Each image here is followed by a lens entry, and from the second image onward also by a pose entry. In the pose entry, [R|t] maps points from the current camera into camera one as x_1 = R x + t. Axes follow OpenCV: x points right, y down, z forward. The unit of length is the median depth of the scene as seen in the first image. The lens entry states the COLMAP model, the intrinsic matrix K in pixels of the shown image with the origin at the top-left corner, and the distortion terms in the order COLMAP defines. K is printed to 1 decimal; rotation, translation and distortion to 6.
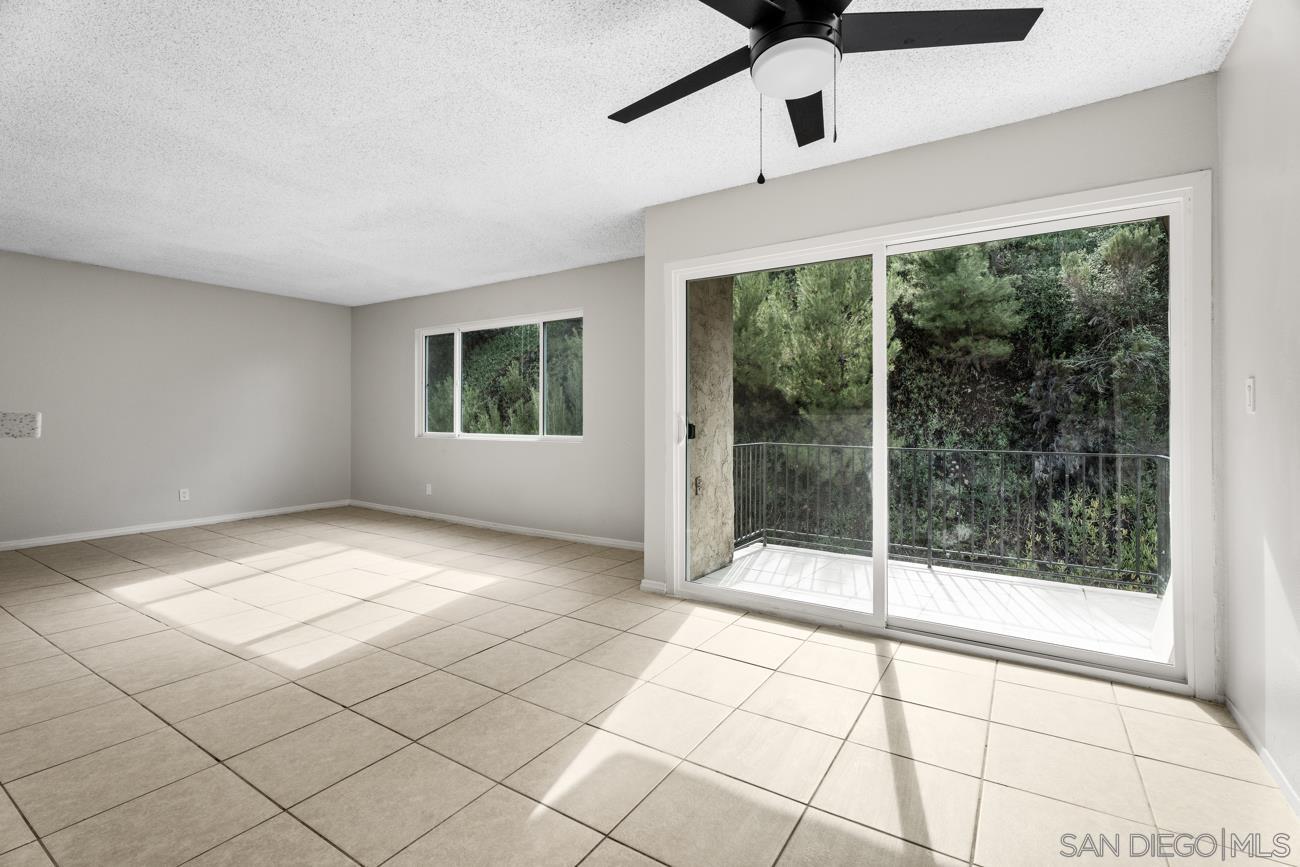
lens RADIAL K [[585.4, 0, 657.4], [0, 585.4, 426.8], [0, 0, 1]] dist [0.001021, 0.000129]
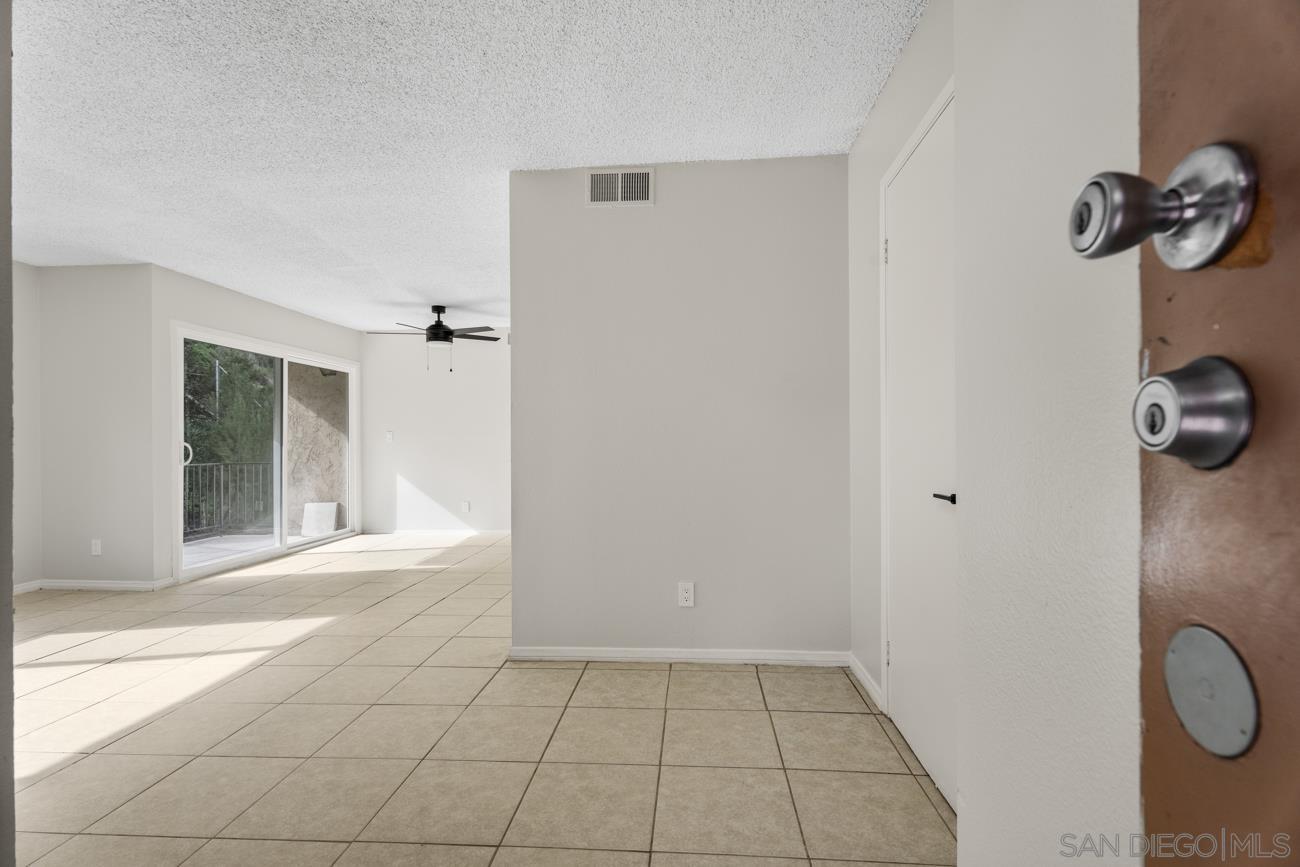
lens RADIAL K [[580.1, 0, 649.5], [0, 580.1, 438.4], [0, 0, 1]] dist [0.004518, 0.000715]
pose [[-0.472185, 0.003408, 0.881493, -1.638330], [0.013586, 0.999902, 0.003412, -0.017651], [-0.881395, 0.013587, -0.472185, 0.721038]]
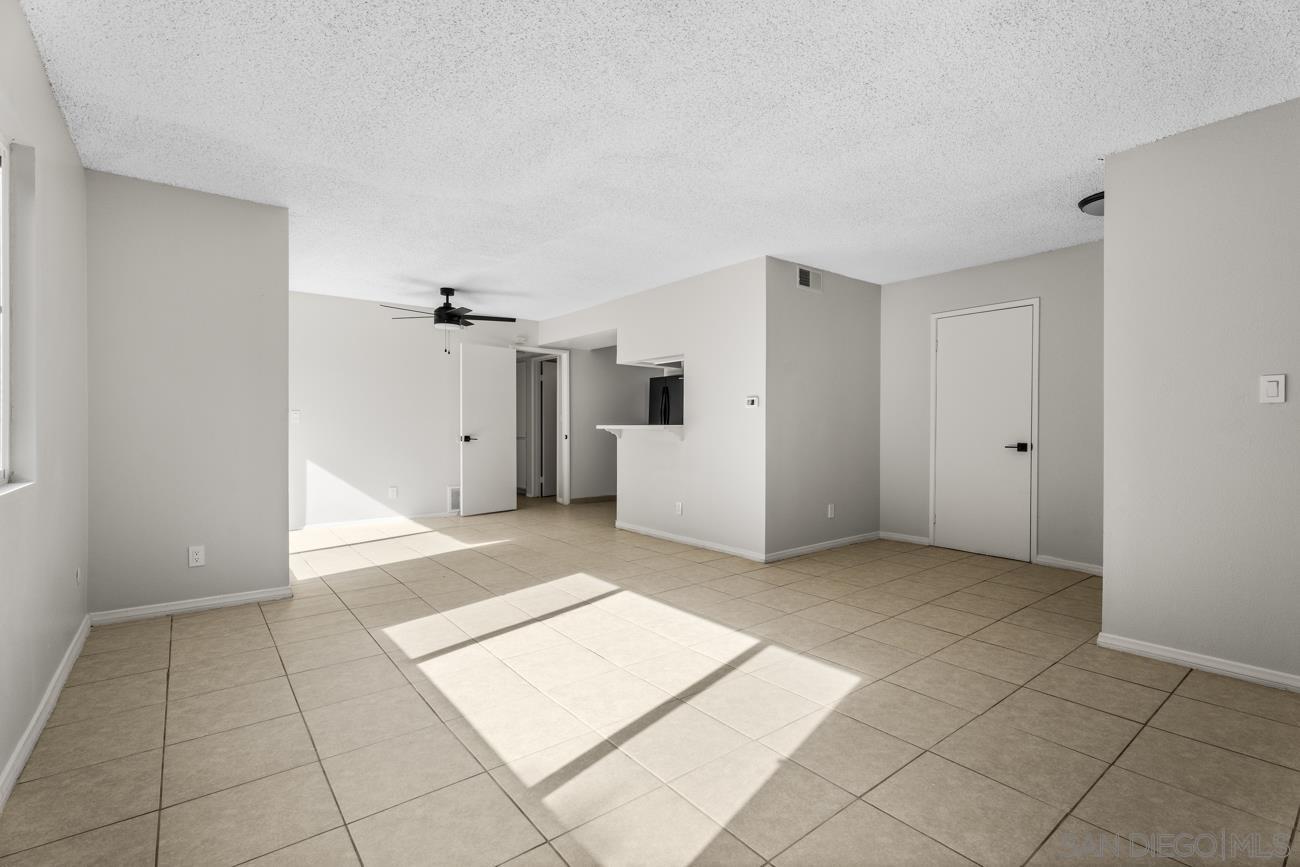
lens RADIAL K [[585.4, 0, 657.4], [0, 585.4, 426.8], [0, 0, 1]] dist [0.001021, 0.000129]
pose [[-0.944968, -0.010832, 0.326982, -0.996151], [-0.006319, 0.999870, 0.014862, -0.029990], [-0.327100, 0.011978, -0.944914, 1.878894]]
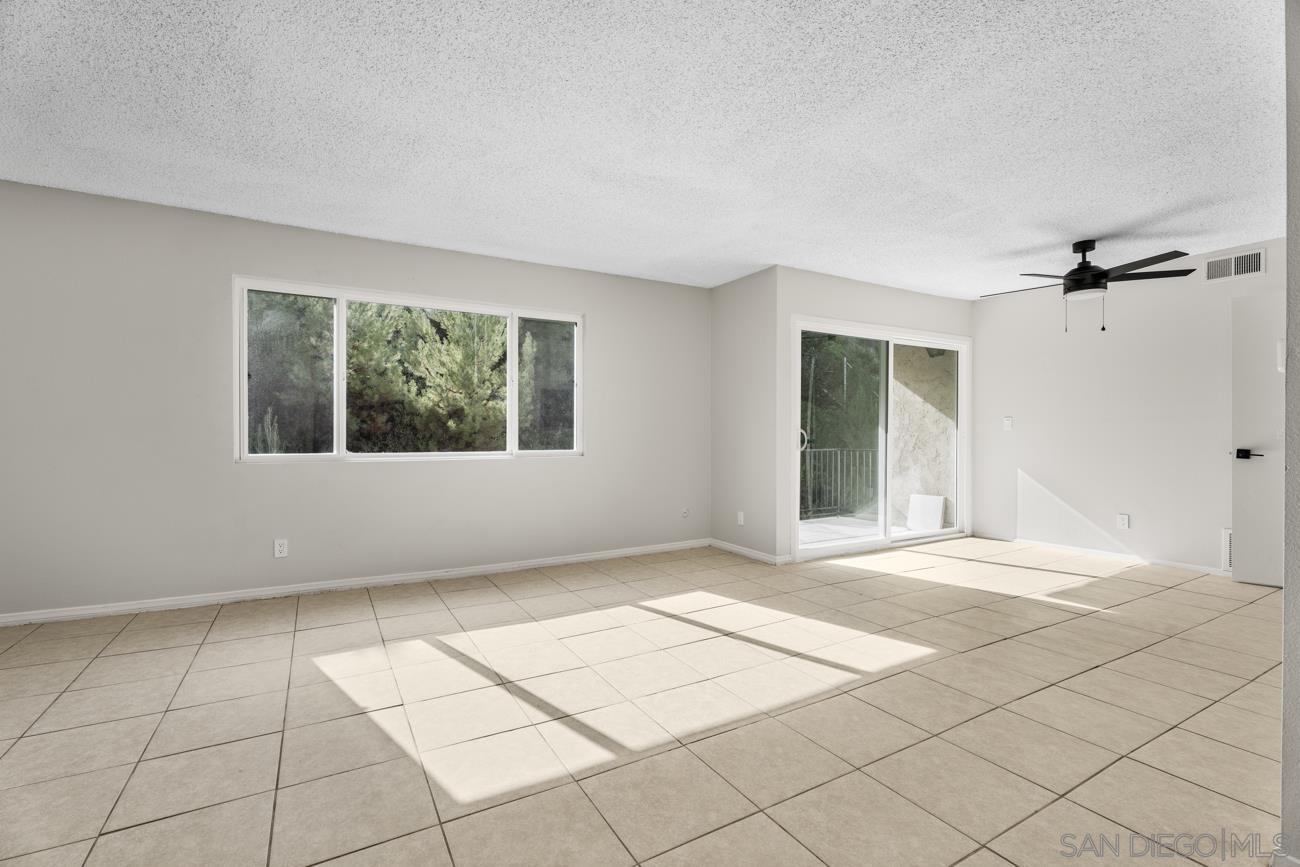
lens RADIAL K [[580.1, 0, 649.5], [0, 580.1, 438.4], [0, 0, 1]] dist [0.004518, 0.000715]
pose [[0.460247, -0.015769, 0.887651, -1.367247], [0.012109, 0.999861, 0.011484, -0.016540], [-0.887708, 0.005463, 0.460374, 0.707903]]
